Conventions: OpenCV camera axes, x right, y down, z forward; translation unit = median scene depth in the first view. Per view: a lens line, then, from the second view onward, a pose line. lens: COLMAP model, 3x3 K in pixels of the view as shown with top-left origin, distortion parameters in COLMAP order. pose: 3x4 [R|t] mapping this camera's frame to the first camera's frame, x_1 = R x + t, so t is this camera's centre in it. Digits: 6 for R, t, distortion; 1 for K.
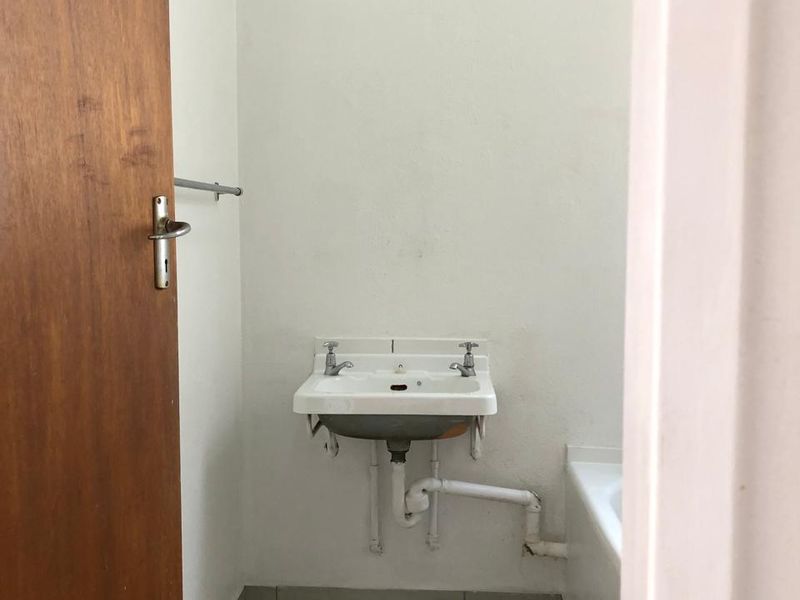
lens RADIAL K [[867.8, 0, 400.0], [0, 867.8, 300.0], [0, 0, 1]] dist [0.007647, -0.481370]
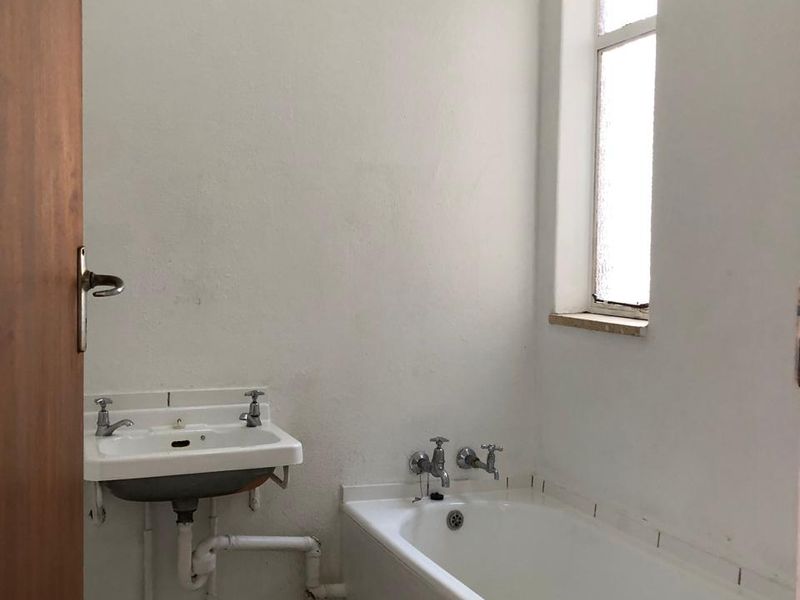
lens RADIAL K [[867.8, 0, 400.0], [0, 867.8, 300.0], [0, 0, 1]] dist [0.007647, -0.481370]
pose [[0.880392, -0.009954, 0.474142, -0.232370], [0.028131, 0.999115, -0.031258, -0.017695], [-0.473411, 0.040858, 0.879893, 0.061450]]
